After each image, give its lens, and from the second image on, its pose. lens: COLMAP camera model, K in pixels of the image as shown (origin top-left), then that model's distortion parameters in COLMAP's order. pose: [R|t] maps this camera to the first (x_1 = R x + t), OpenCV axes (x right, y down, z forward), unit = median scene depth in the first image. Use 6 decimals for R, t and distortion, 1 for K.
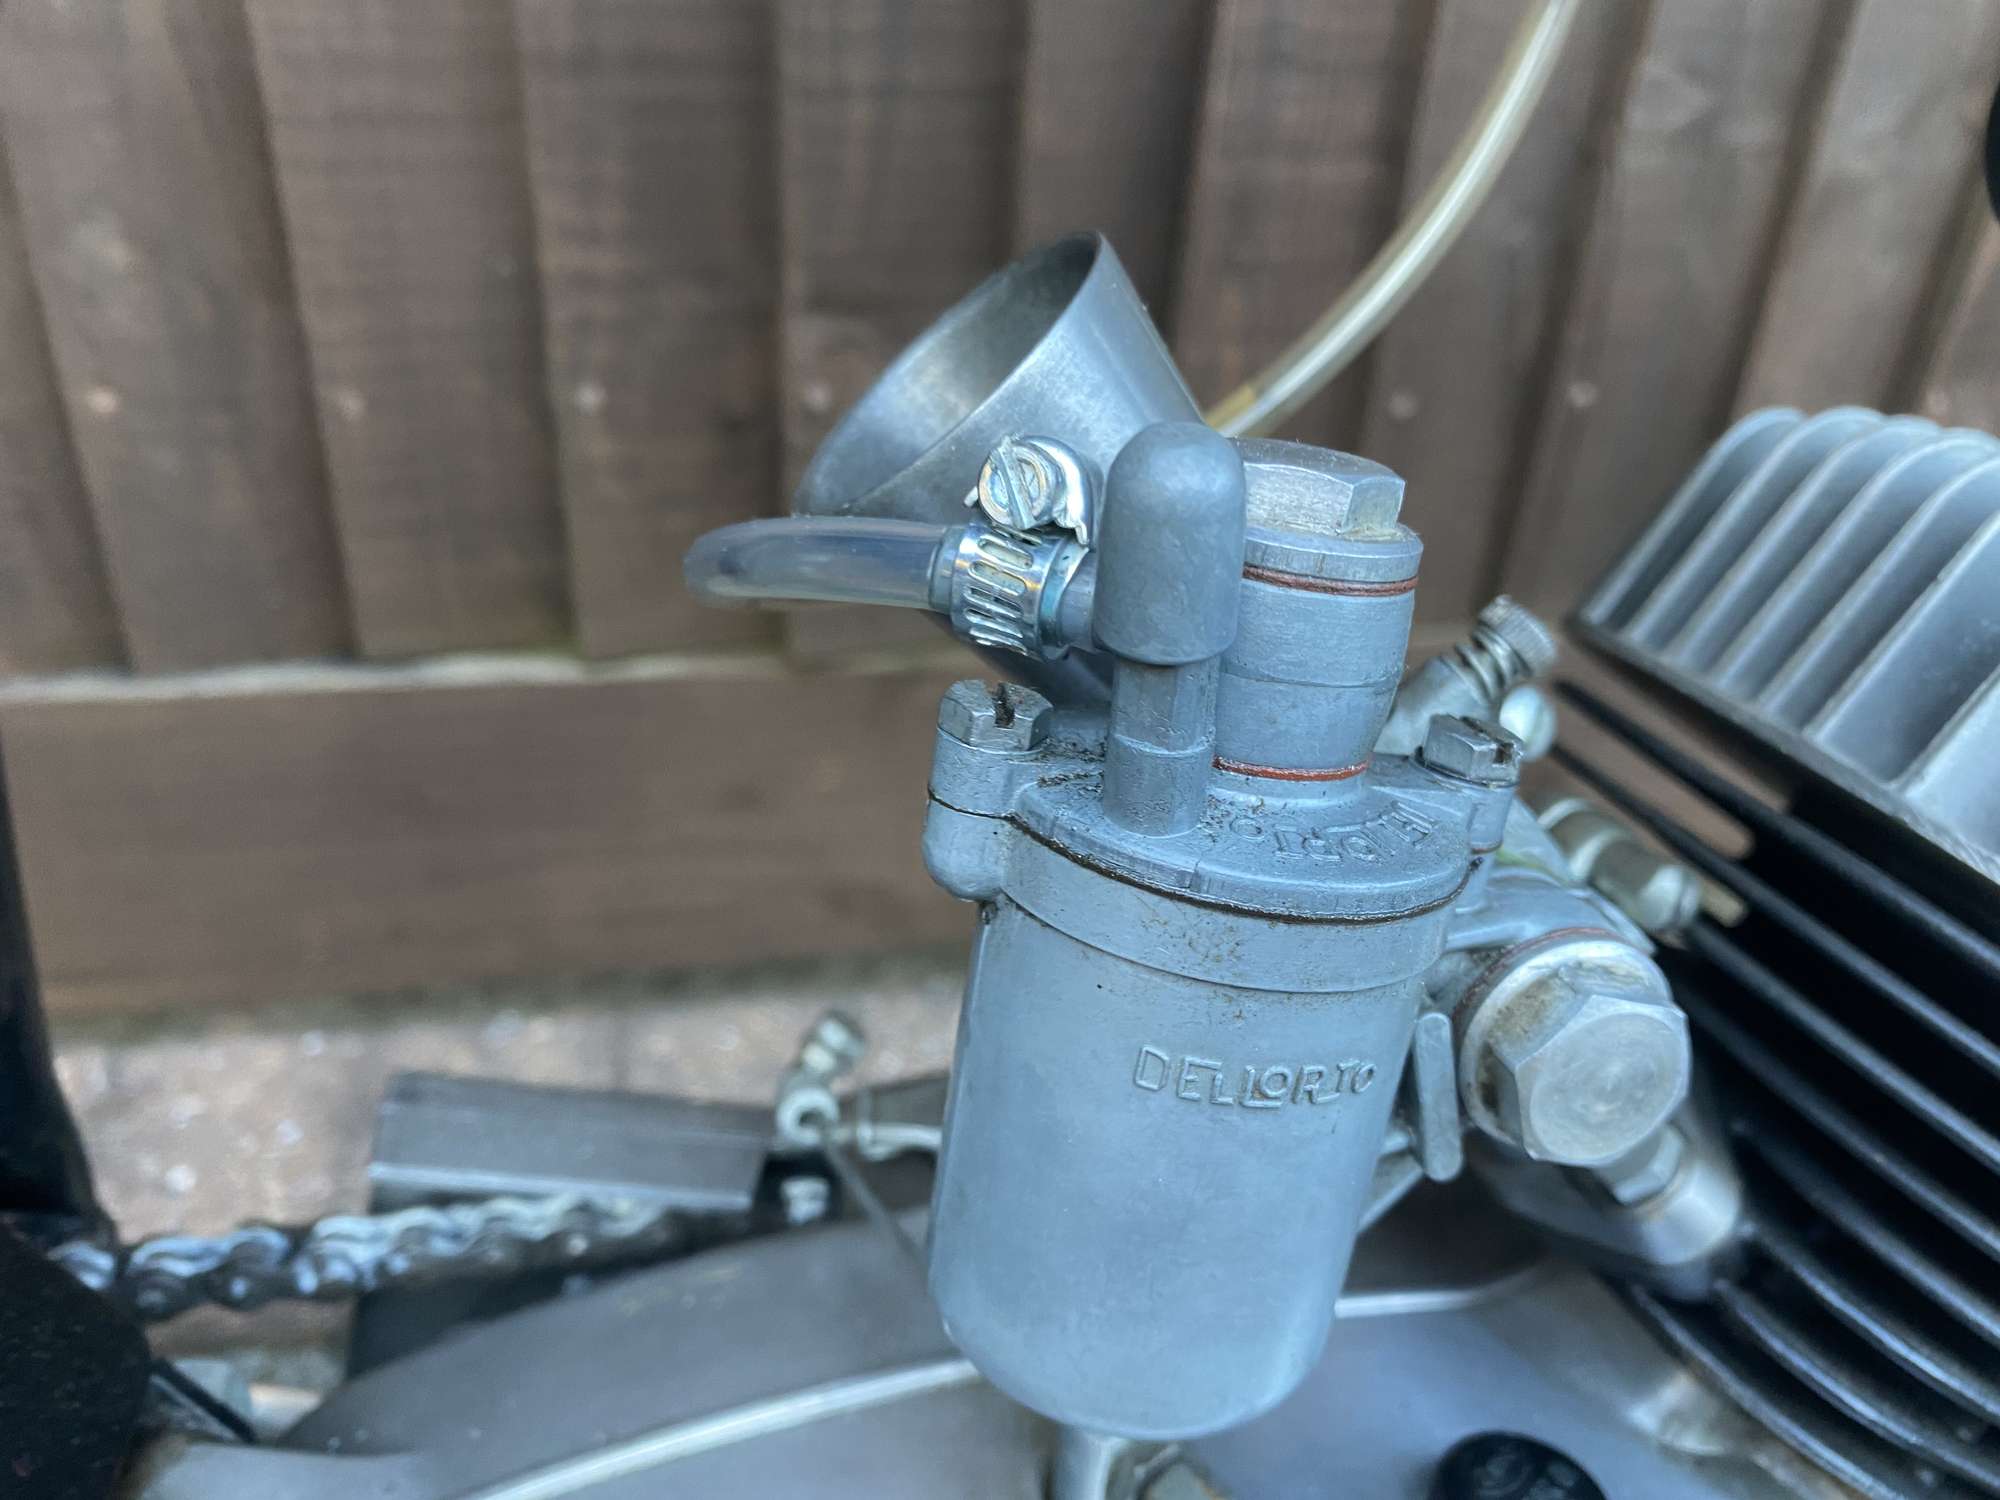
lens RADIAL K [[1547.0, 0, 1023.2], [0, 1547.0, 745.9], [0, 0, 1]] dist [-0.003429, -0.003966]
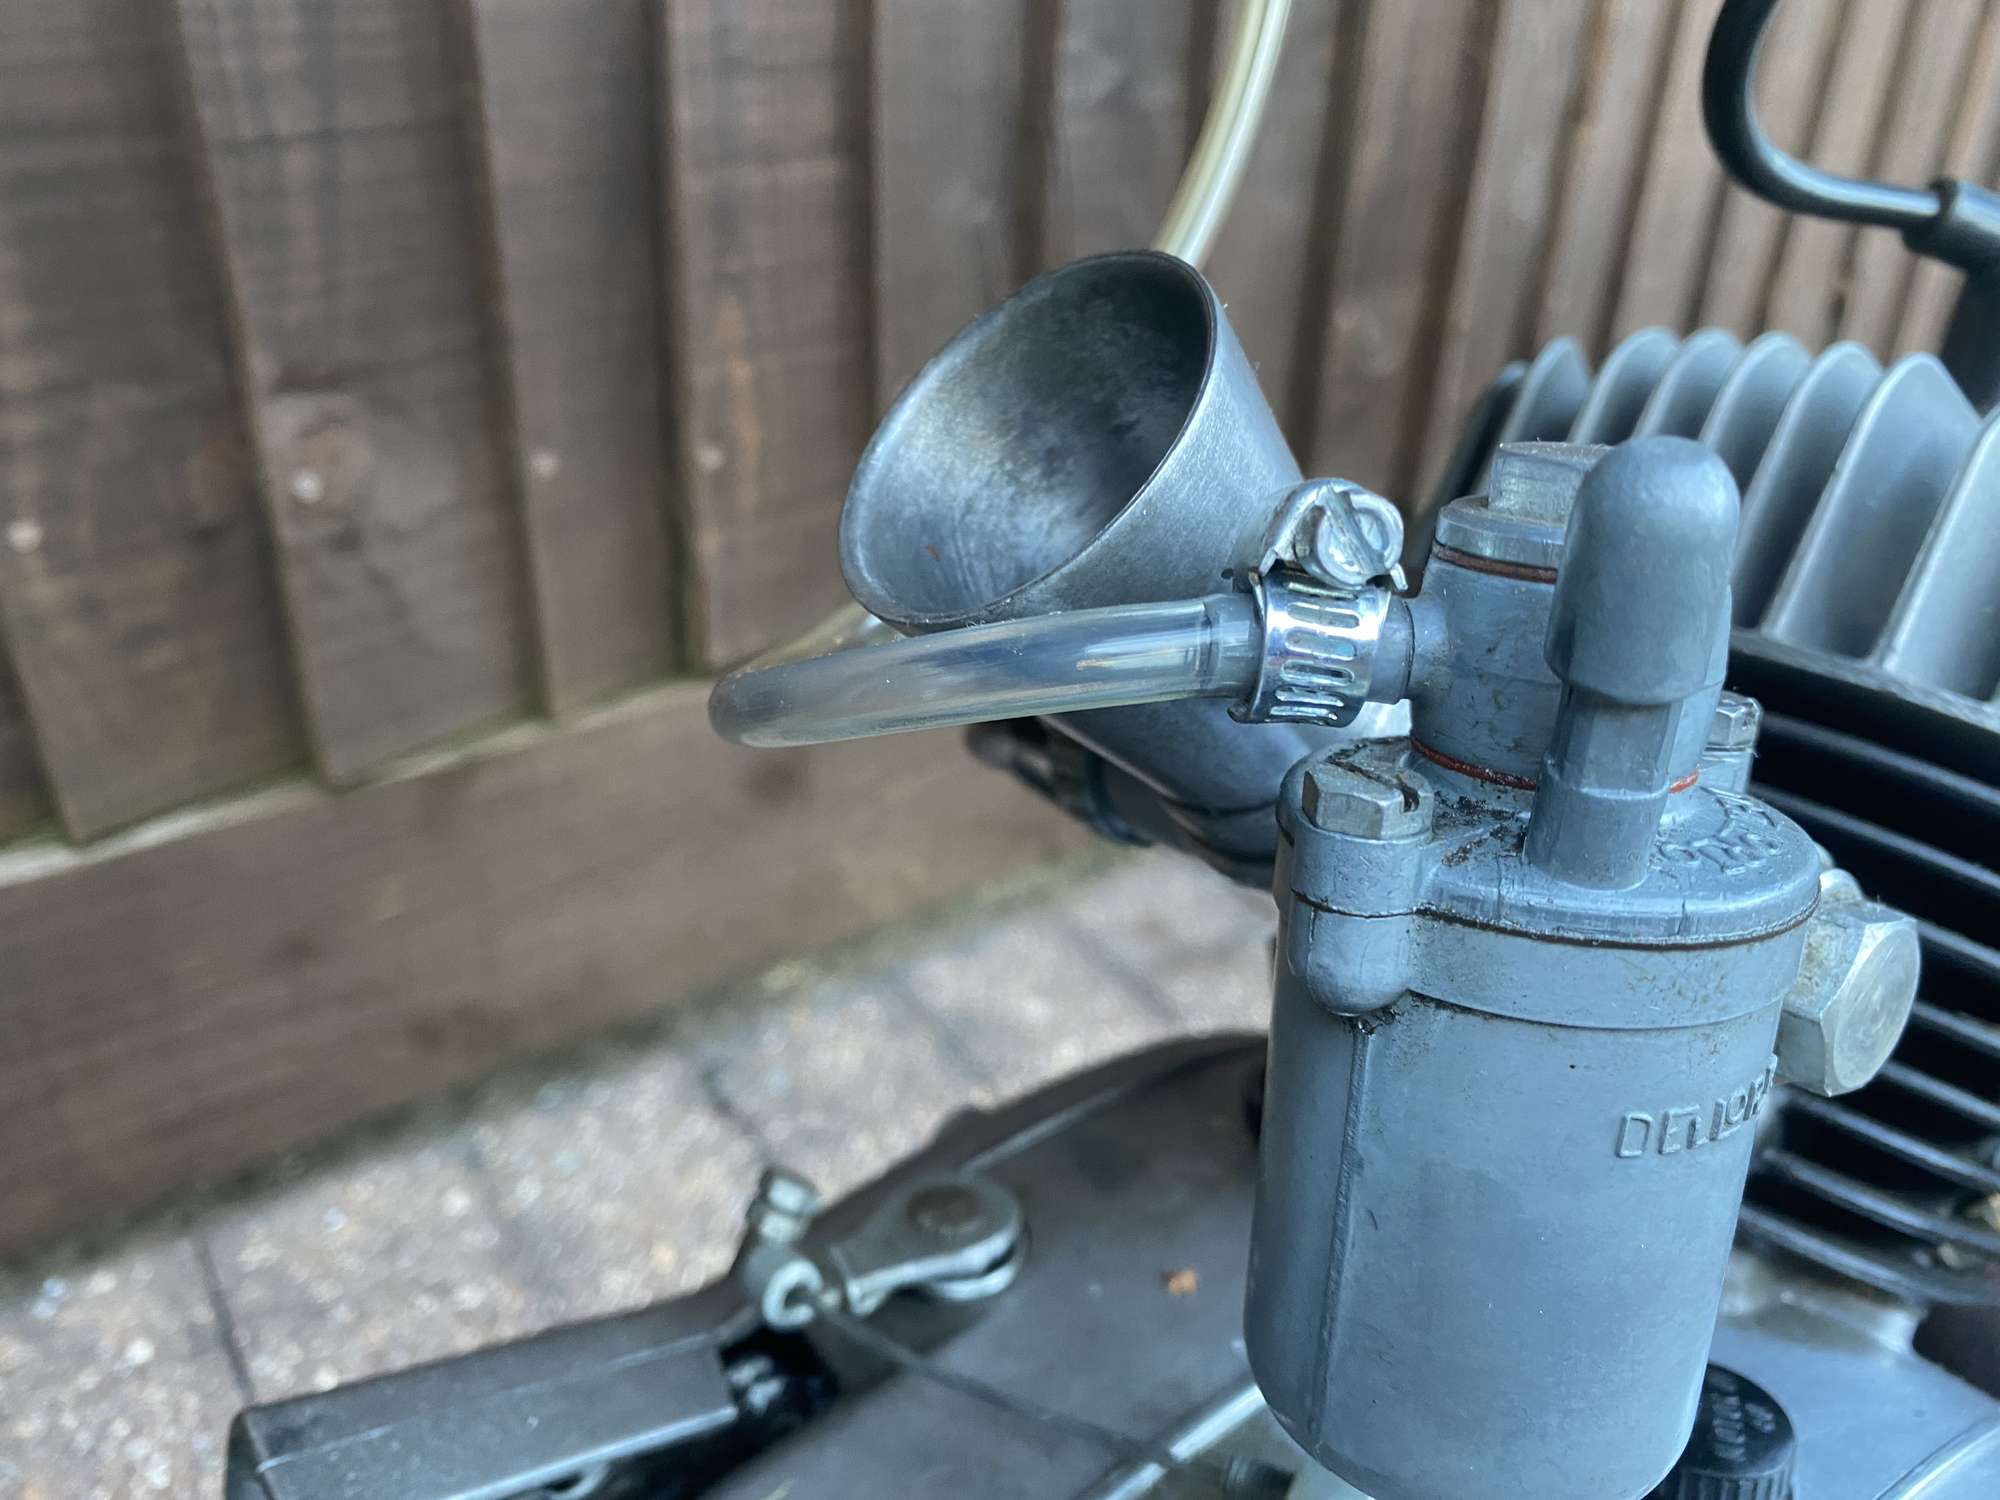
lens RADIAL K [[1539.1, 0, 867.3], [0, 1539.1, 717.9], [0, 0, 1]] dist [0.050745, -0.149470]
pose [[0.917896, -0.221941, 0.328950, -0.555841], [0.228371, 0.973379, 0.019492, -0.146968], [-0.324519, 0.057231, 0.944146, 0.263275]]
